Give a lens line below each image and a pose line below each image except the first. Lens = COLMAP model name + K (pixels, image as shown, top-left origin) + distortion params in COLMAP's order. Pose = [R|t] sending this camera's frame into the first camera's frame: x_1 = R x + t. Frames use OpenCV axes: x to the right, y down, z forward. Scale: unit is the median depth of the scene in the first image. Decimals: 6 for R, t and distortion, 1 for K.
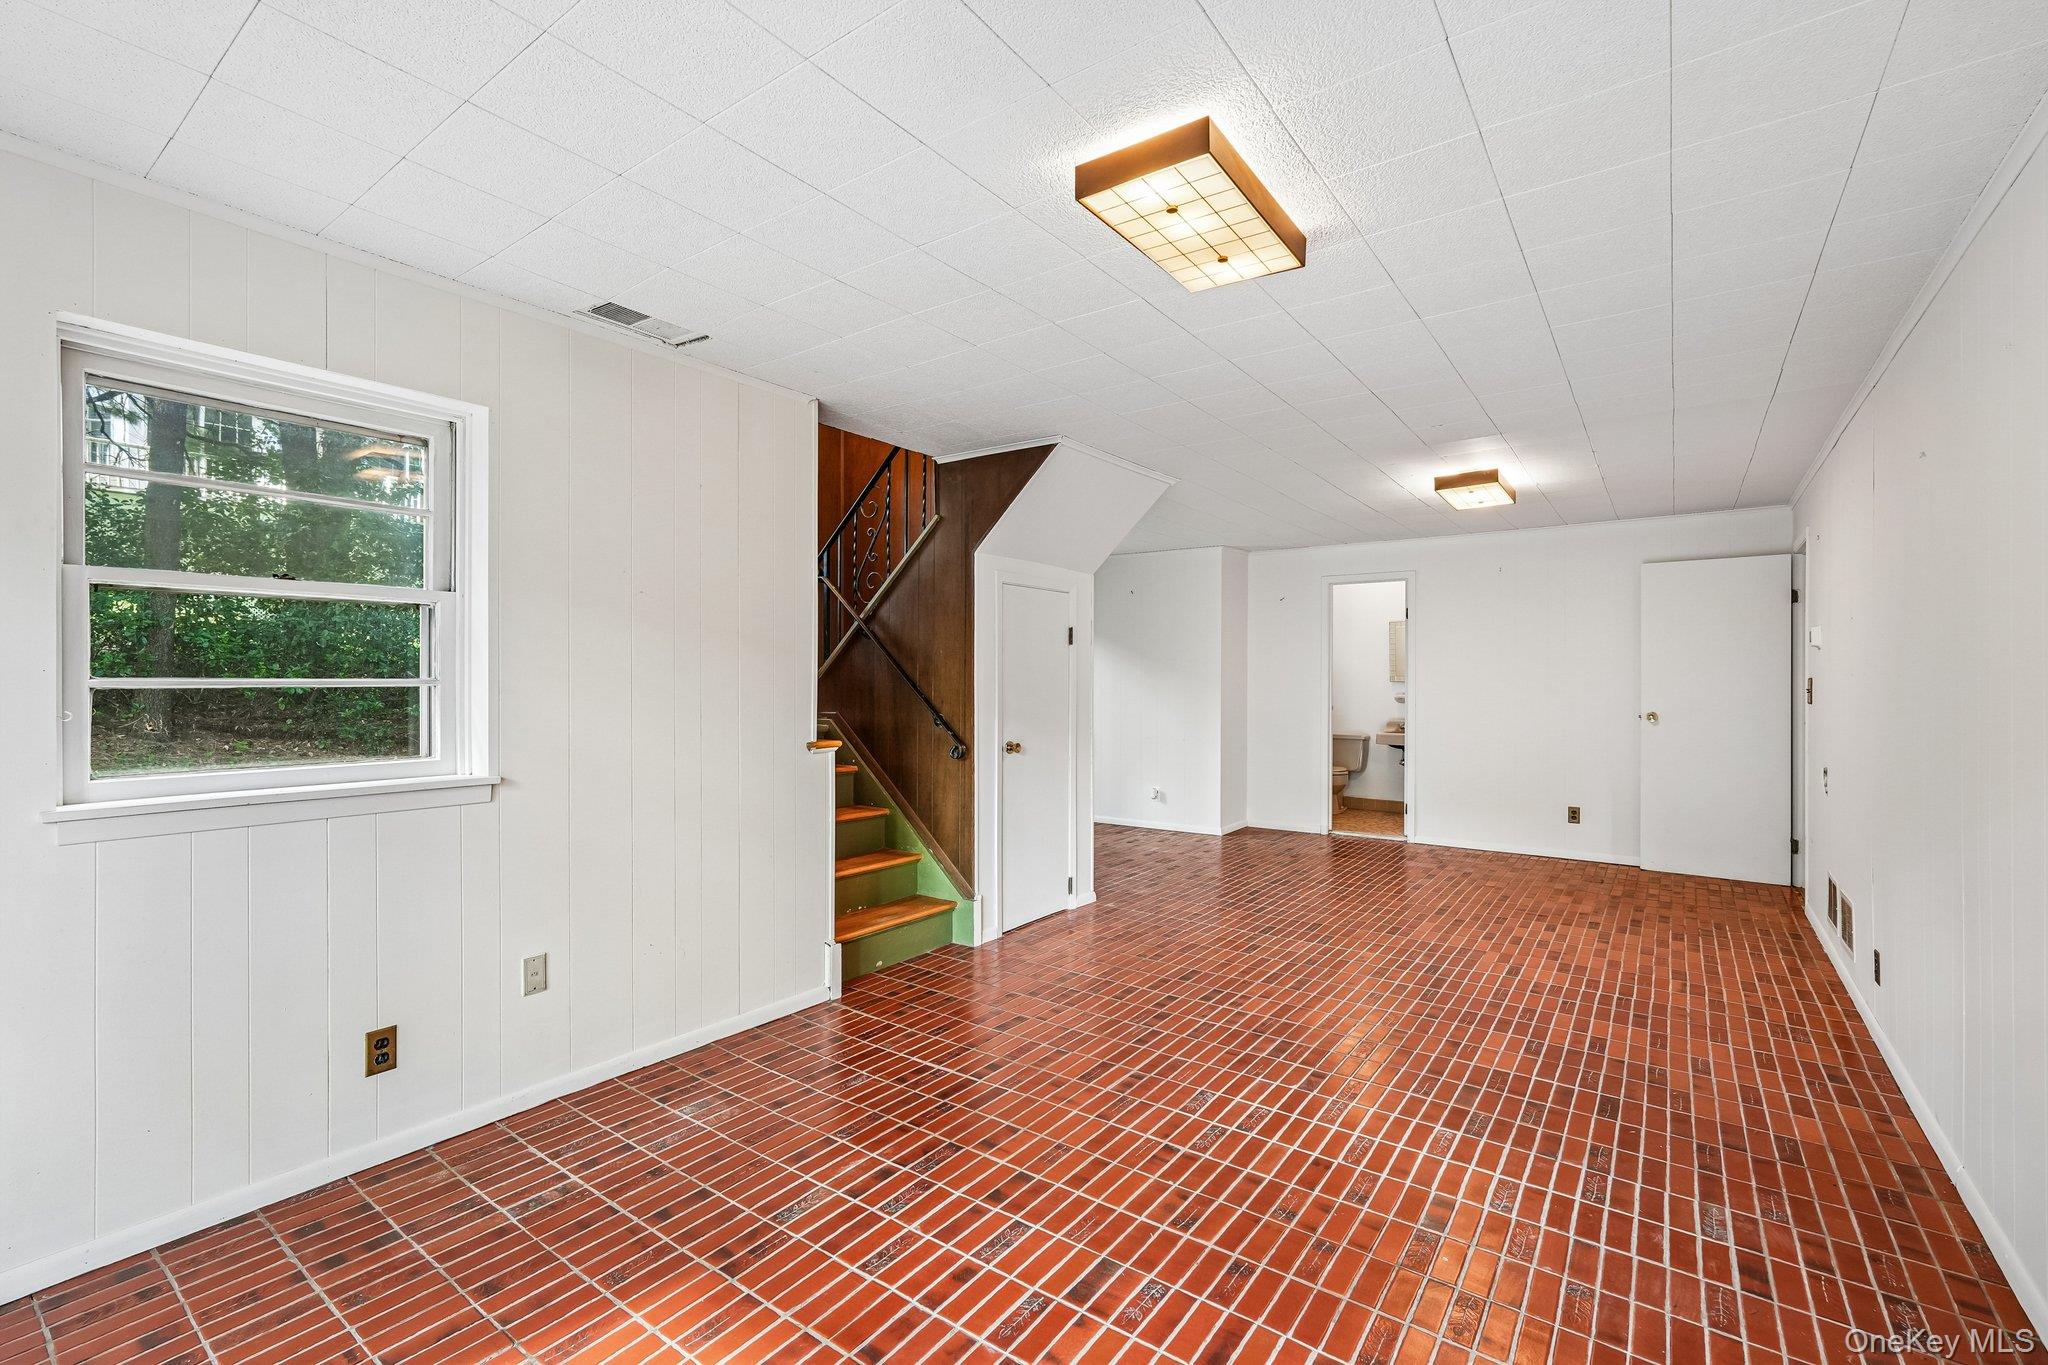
lens RADIAL K [[897.7, 0, 1017.1], [0, 897.7, 681.7], [0, 0, 1]] dist [-0.010777, 0.006049]
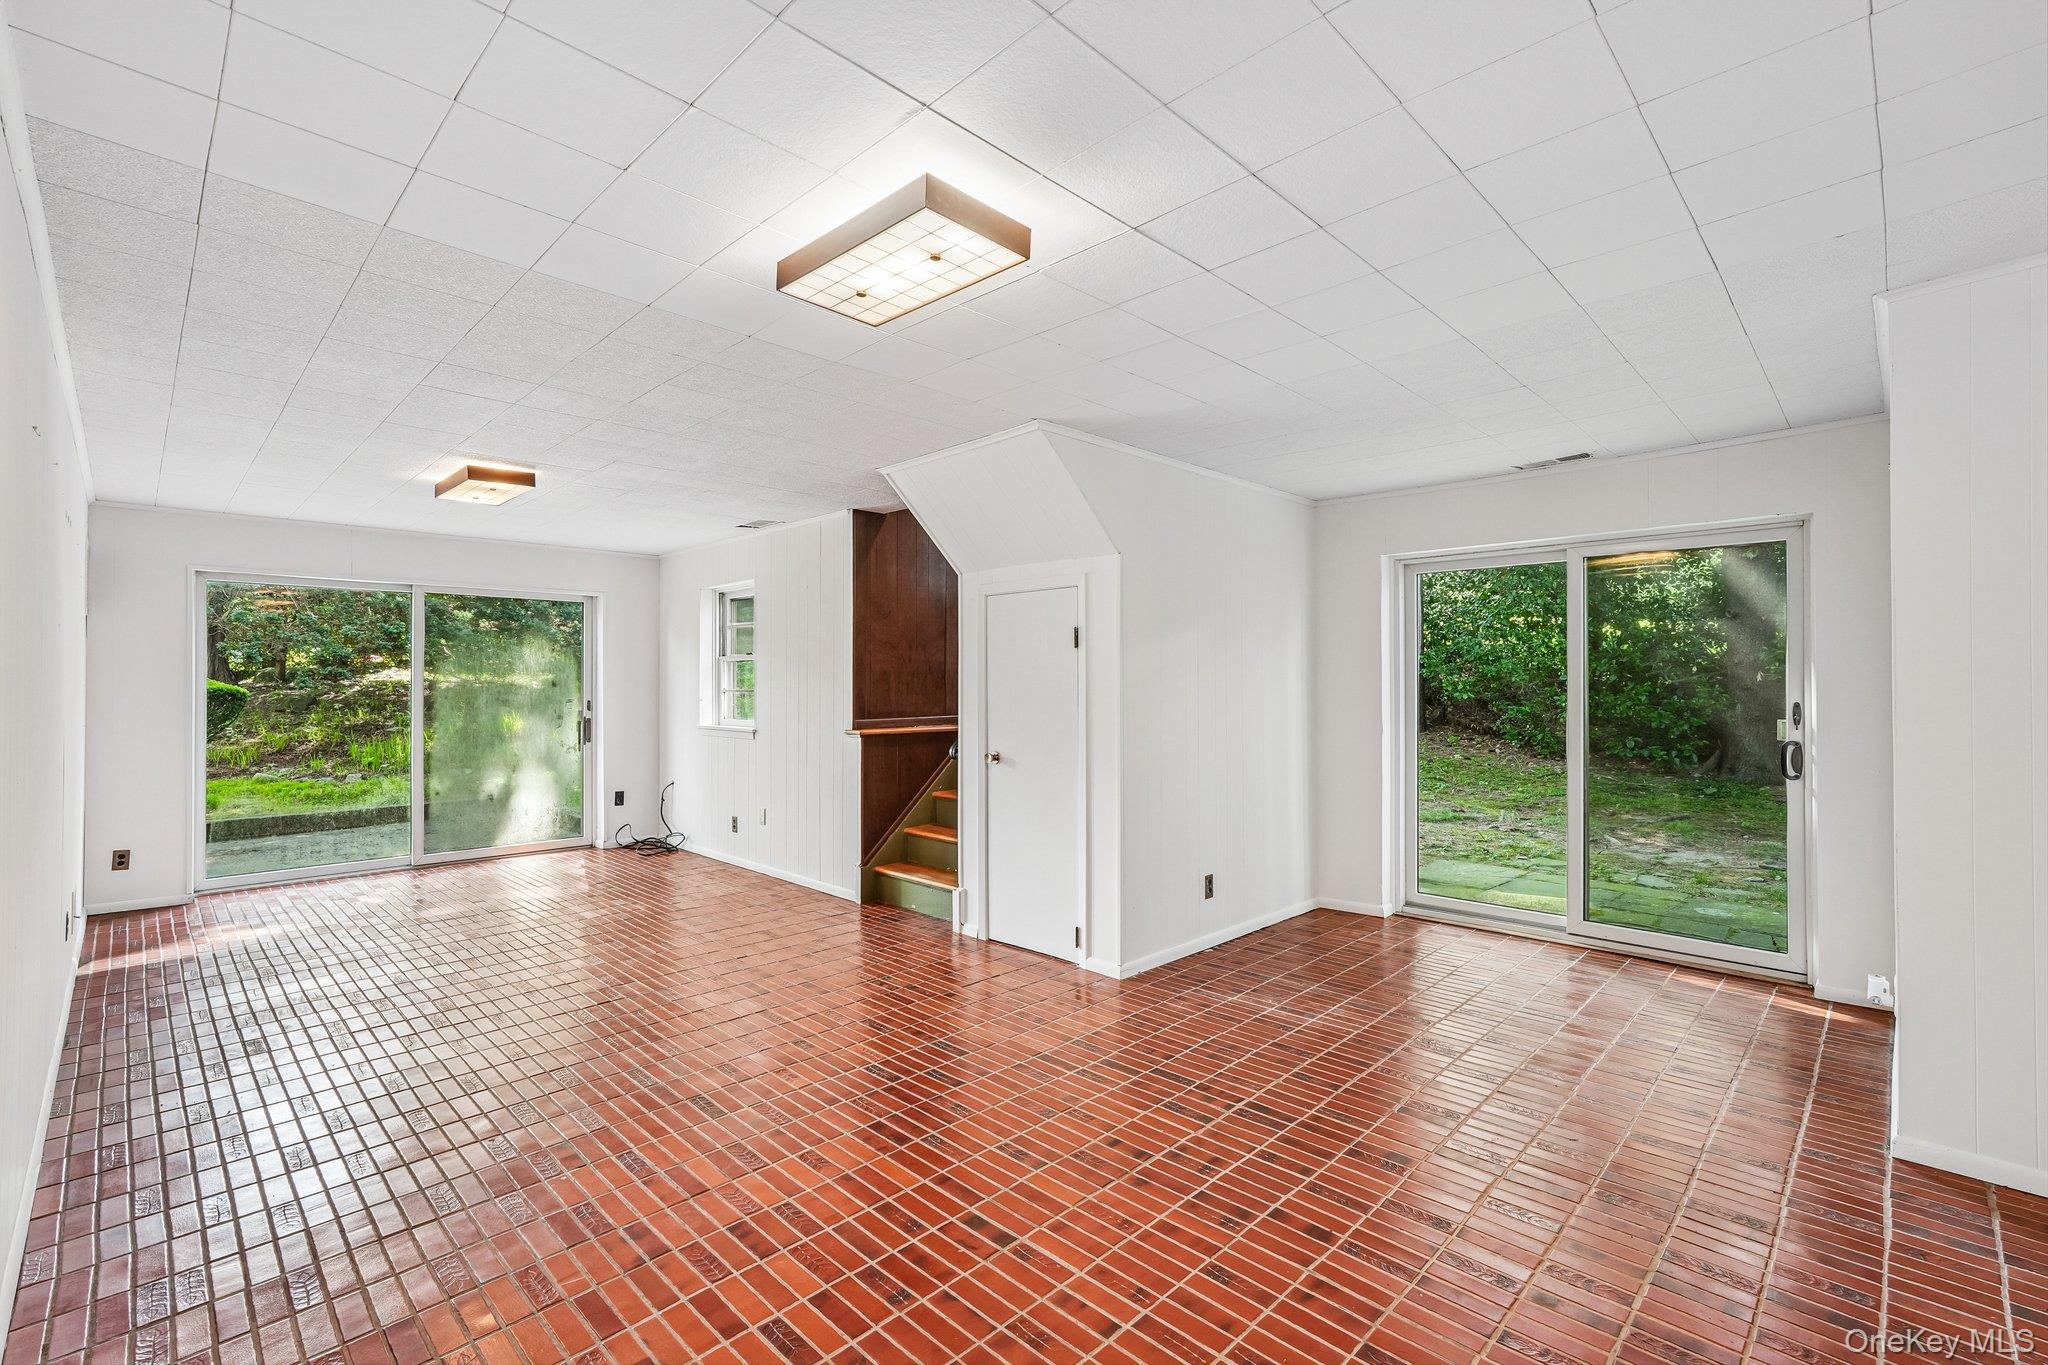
lens RADIAL K [[897.7, 0, 1019.1], [0, 897.7, 686.2], [0, 0, 1]] dist [-0.010777, 0.006049]
pose [[-0.152381, -0.002168, -0.988319, 0.981457], [0.001279, 0.999996, -0.002391, -0.004251], [0.988321, -0.001629, -0.152378, 1.182081]]
